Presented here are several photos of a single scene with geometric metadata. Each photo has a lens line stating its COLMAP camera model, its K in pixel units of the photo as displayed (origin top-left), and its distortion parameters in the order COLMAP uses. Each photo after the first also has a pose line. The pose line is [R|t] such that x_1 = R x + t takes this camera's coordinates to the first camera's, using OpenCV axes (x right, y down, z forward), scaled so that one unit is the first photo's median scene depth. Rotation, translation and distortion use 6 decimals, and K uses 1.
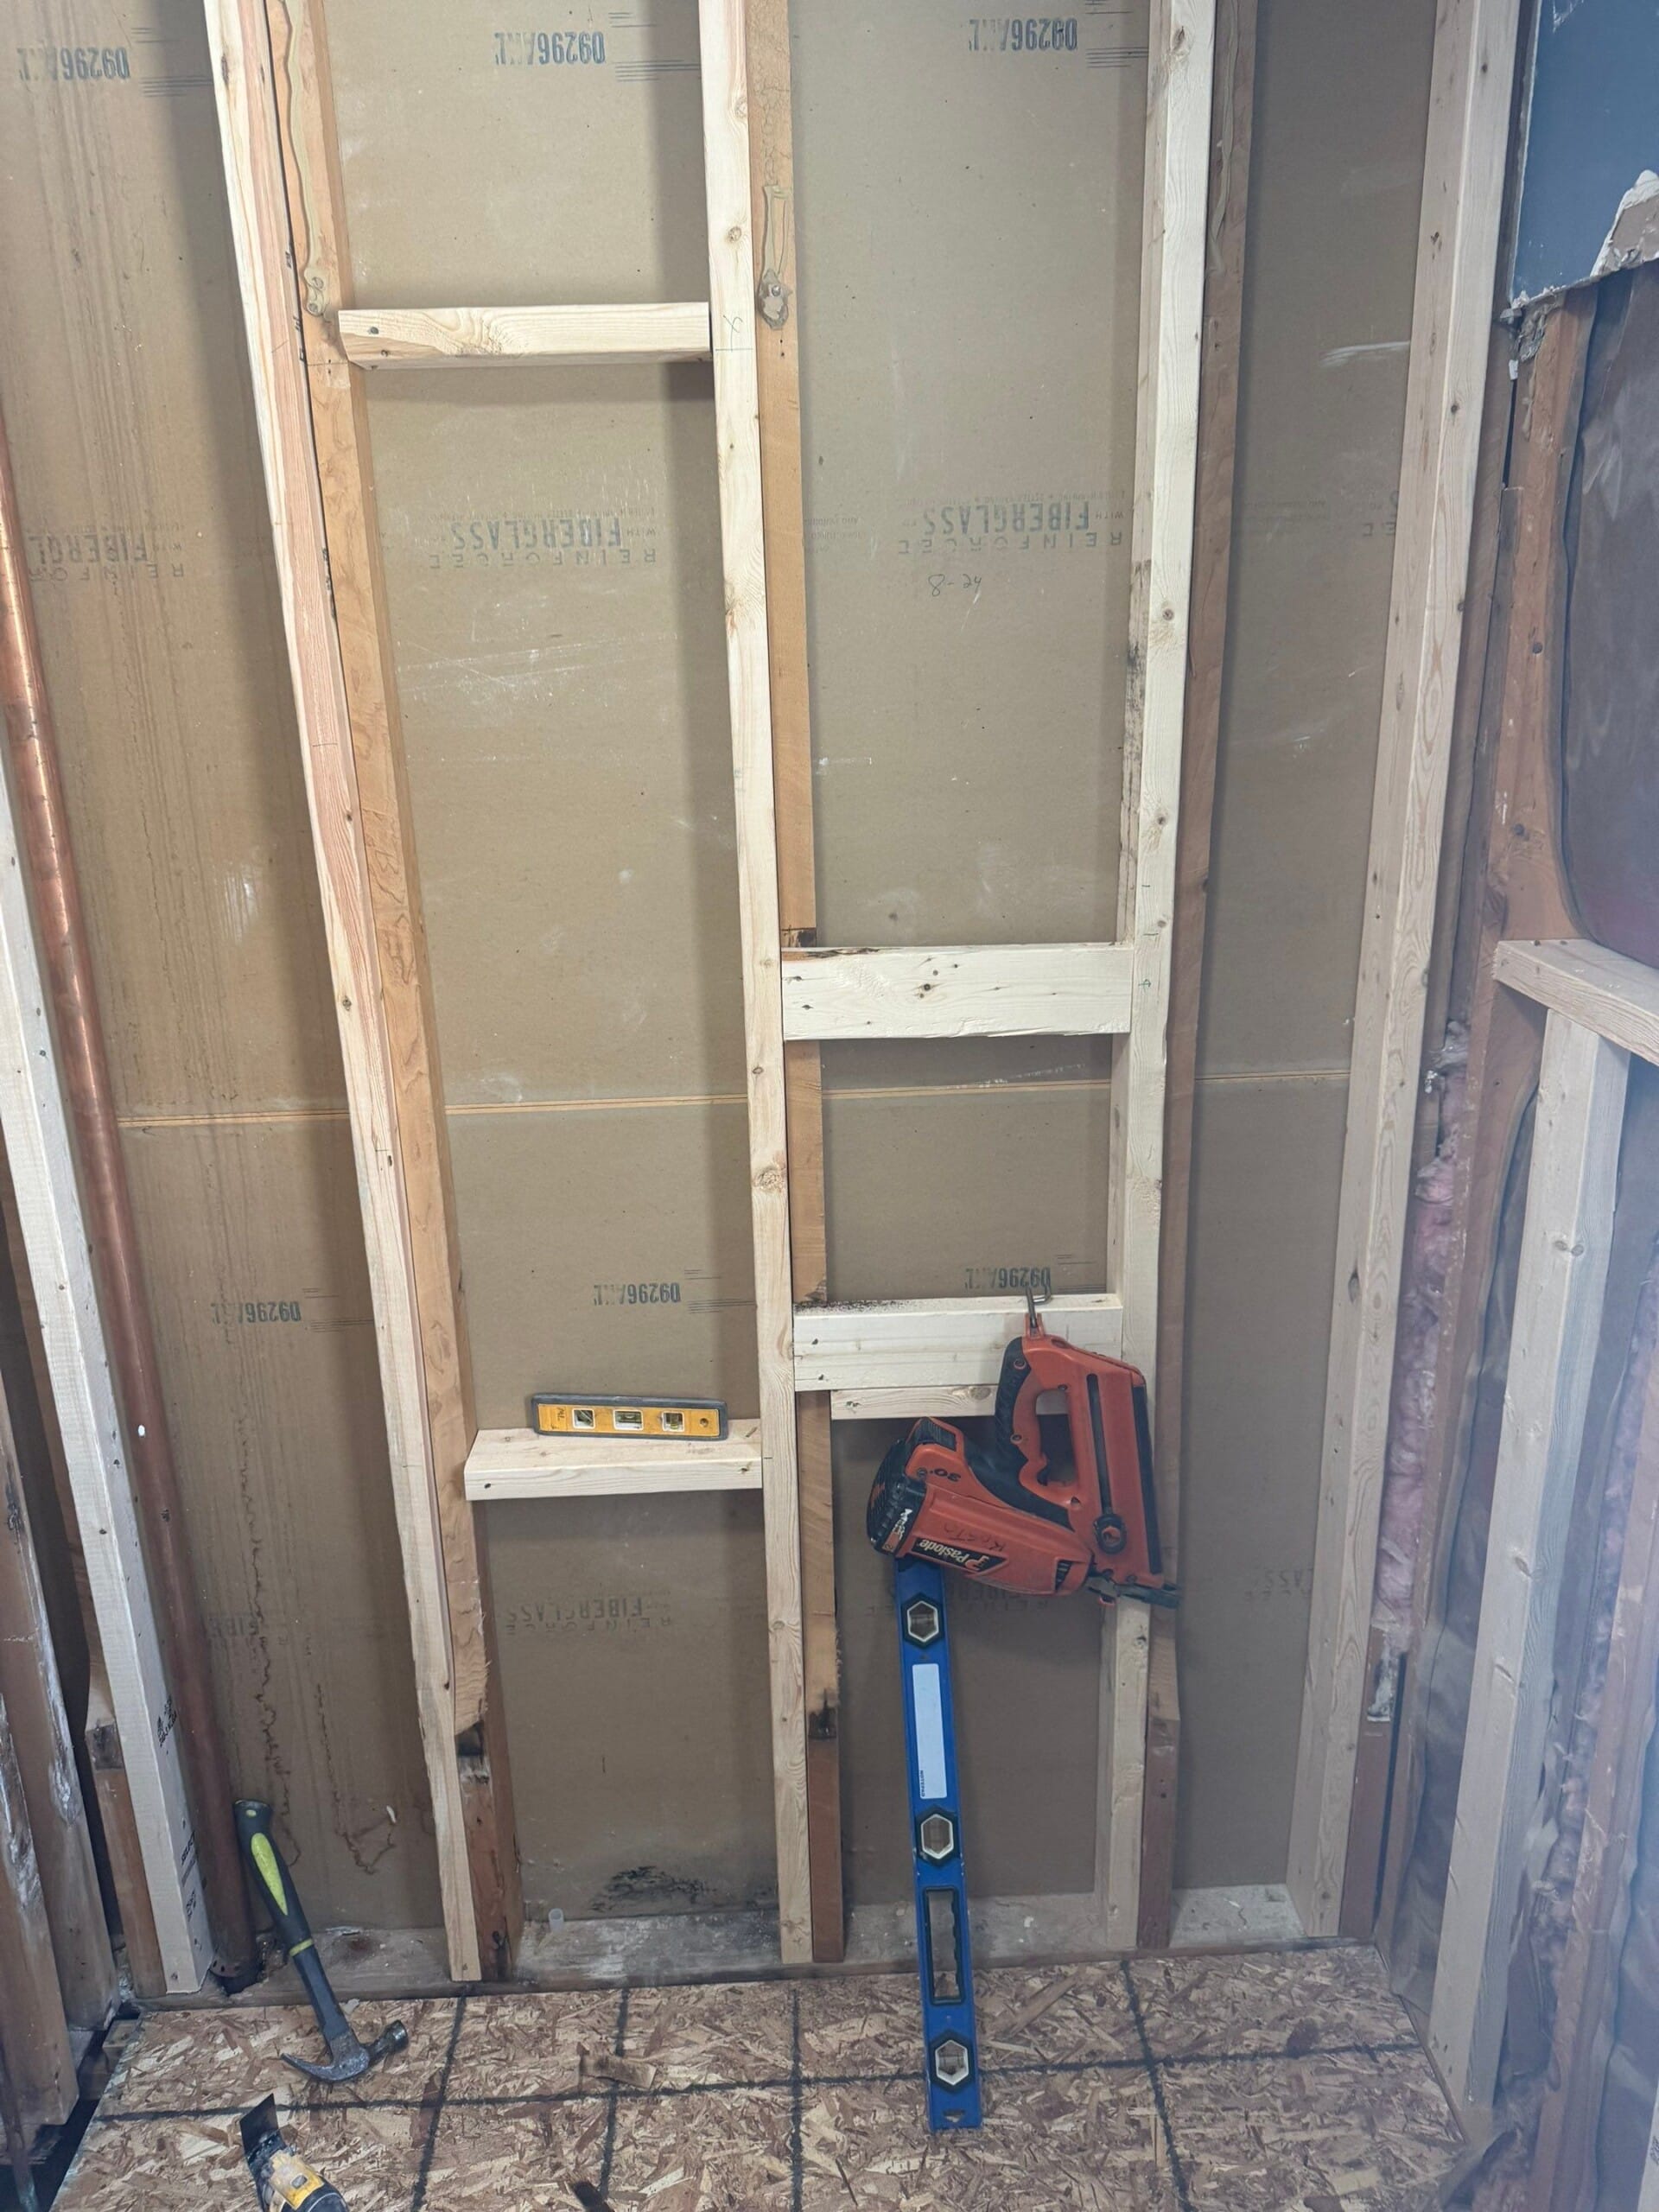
lens RADIAL K [[1569.7, 0, 829.5], [0, 1569.7, 1106.0], [0, 0, 1]] dist [0.070455, -0.063336]
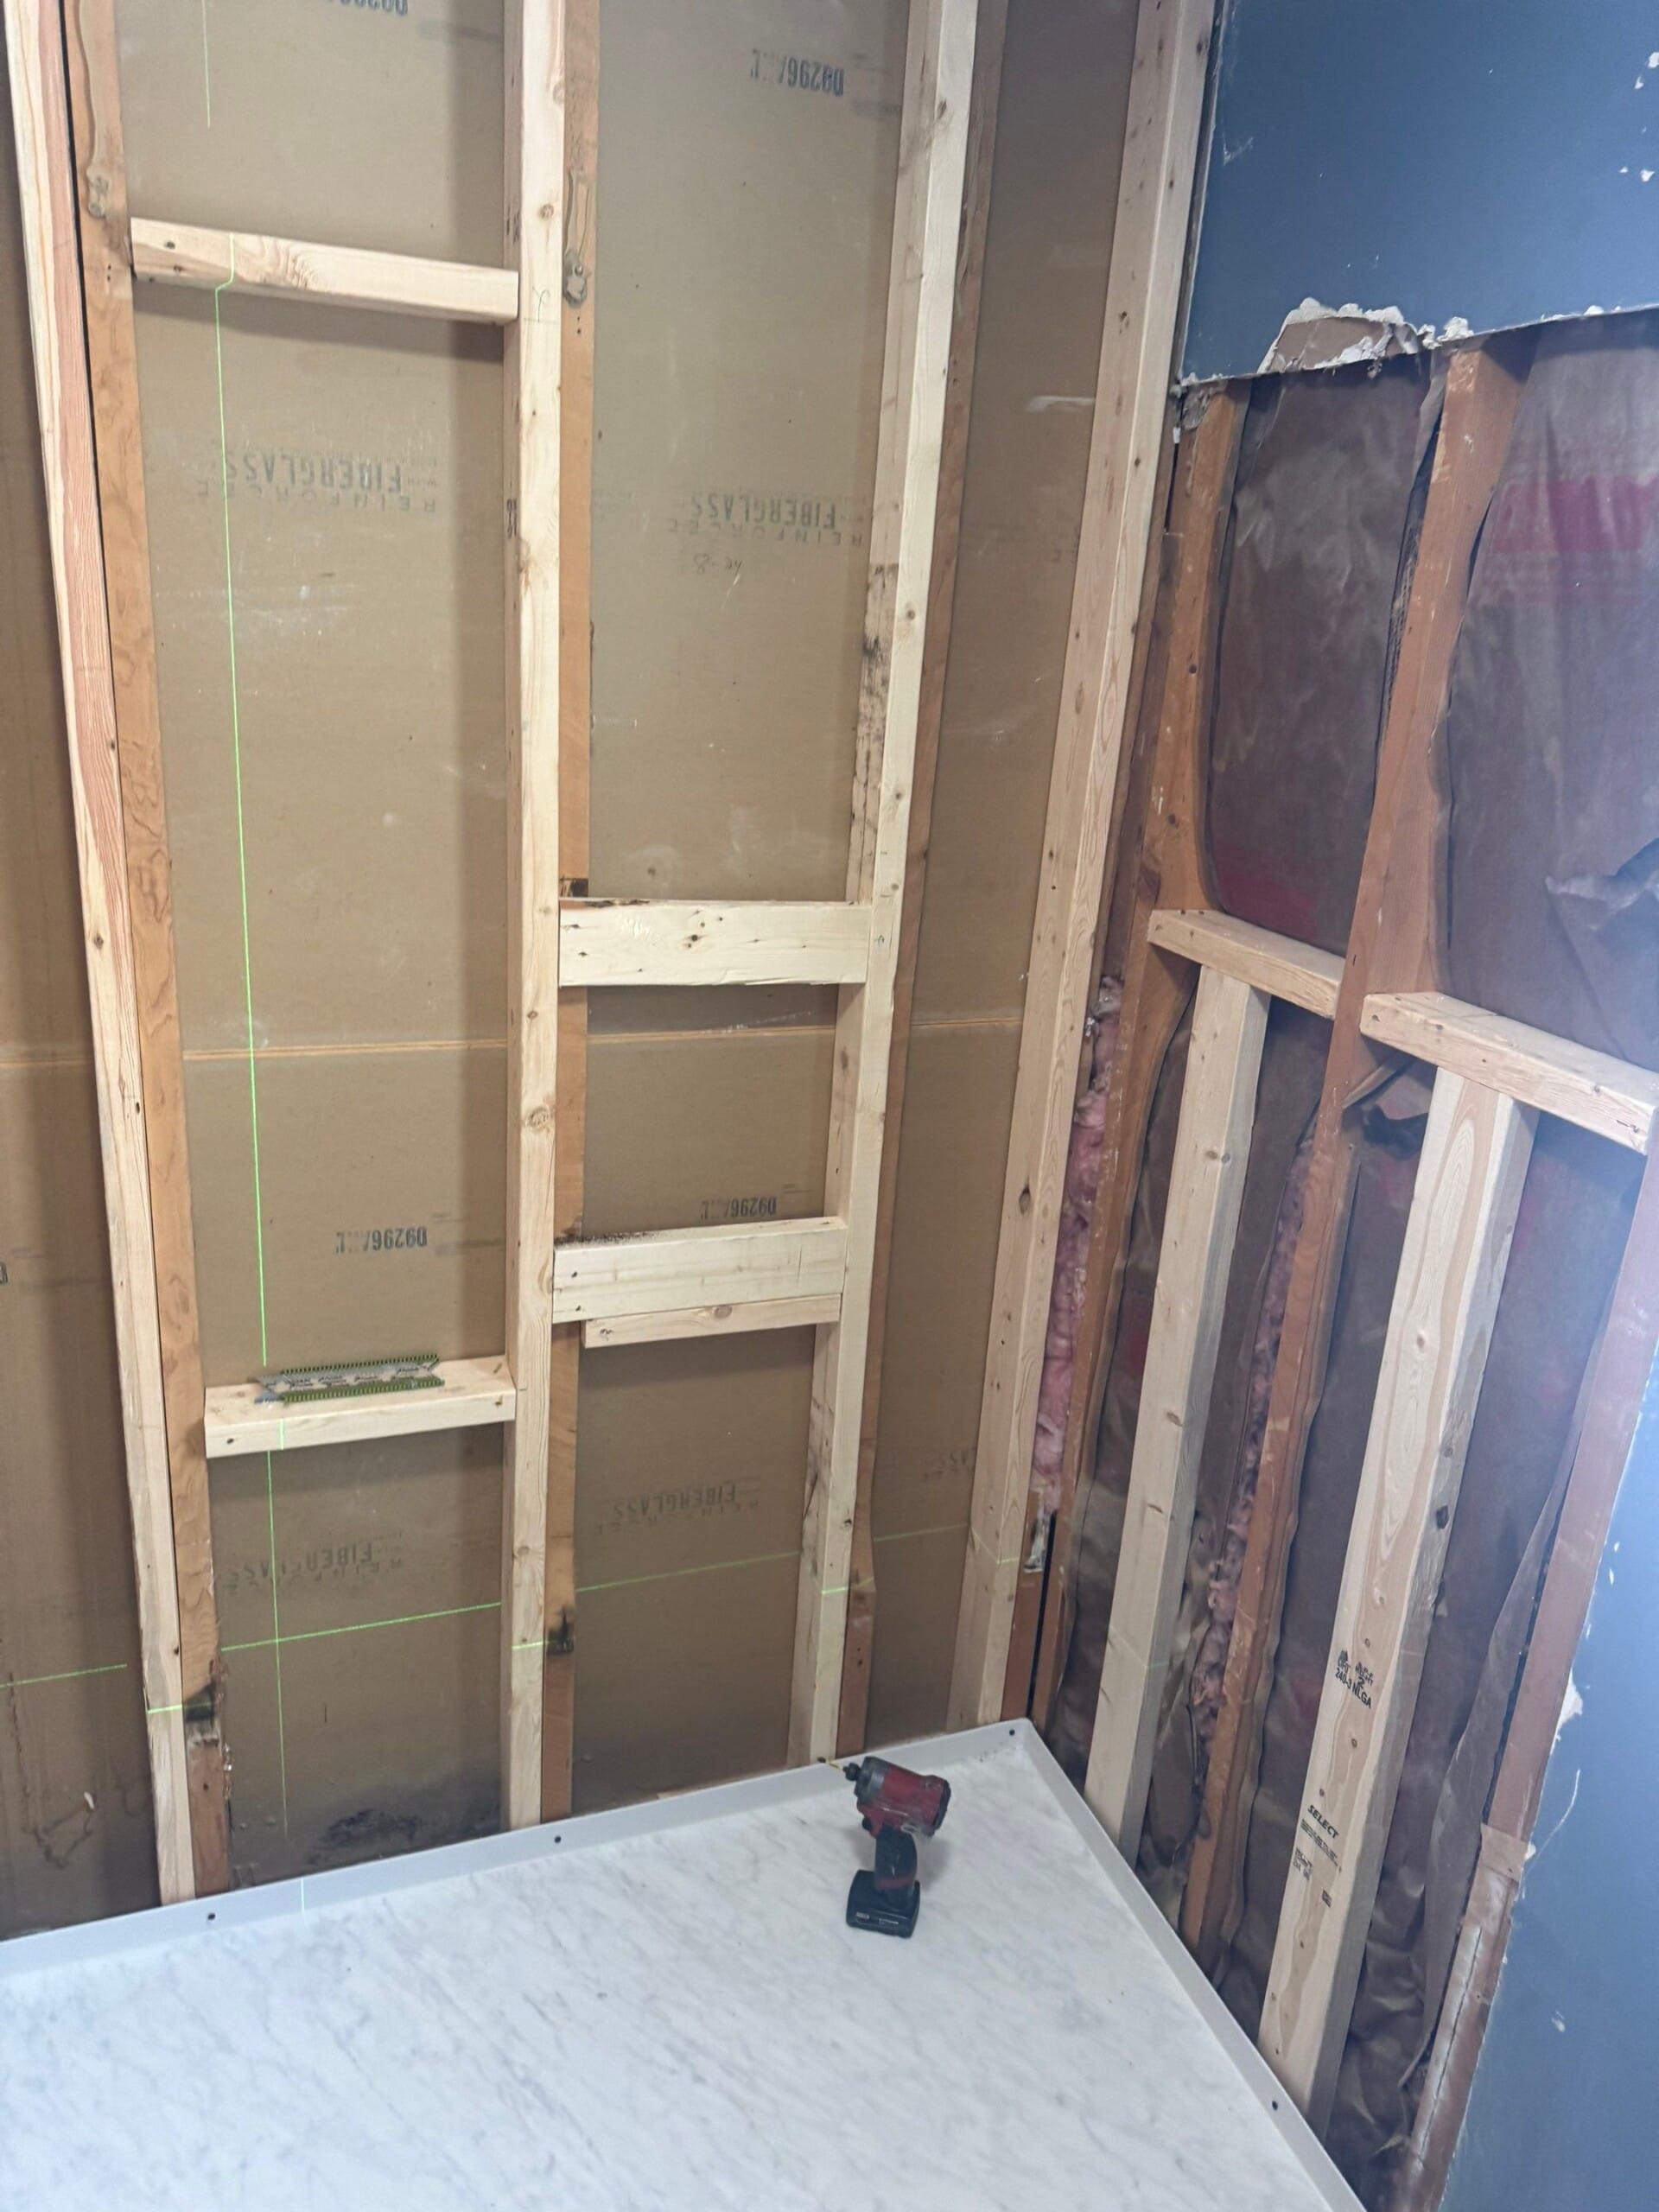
lens RADIAL K [[1569.7, 0, 829.5], [0, 1569.7, 1106.0], [0, 0, 1]] dist [0.070455, -0.063336]
pose [[0.941801, -0.016373, 0.335771, -0.212899], [0.010242, 0.999747, 0.020022, 0.019068], [-0.336014, -0.015418, 0.941731, -0.051441]]
